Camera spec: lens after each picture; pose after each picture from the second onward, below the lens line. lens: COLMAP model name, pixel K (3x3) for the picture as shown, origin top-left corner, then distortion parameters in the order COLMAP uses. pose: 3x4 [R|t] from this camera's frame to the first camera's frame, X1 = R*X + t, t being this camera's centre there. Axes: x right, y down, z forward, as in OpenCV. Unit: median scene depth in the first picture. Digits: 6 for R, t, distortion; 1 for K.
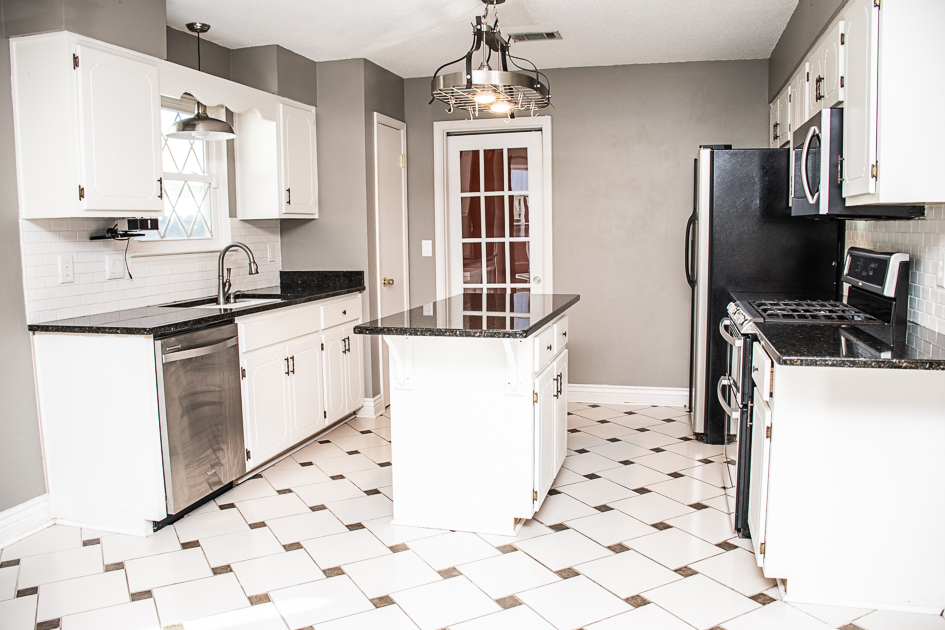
lens RADIAL K [[738.1, 0, 471.0], [0, 738.1, 313.2], [0, 0, 1]] dist [-0.122566, 0.044514]
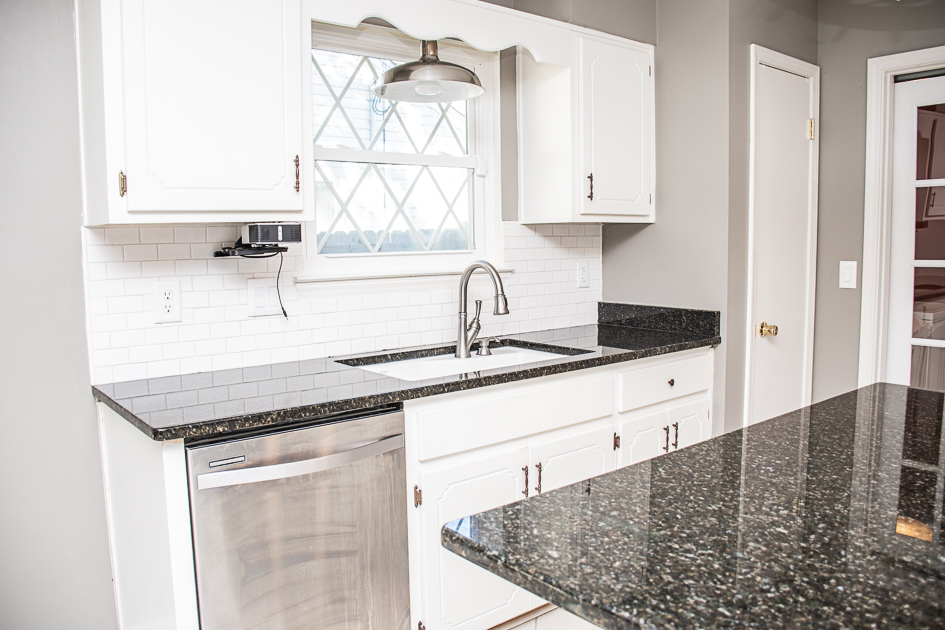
lens RADIAL K [[738.1, 0, 471.2], [0, 738.1, 317.2], [0, 0, 1]] dist [-0.122566, 0.044514]
pose [[0.817298, 0.067536, -0.572244, 0.031444], [-0.066299, 0.997534, 0.023038, -0.060449], [0.572388, 0.019110, 0.819760, 0.456880]]
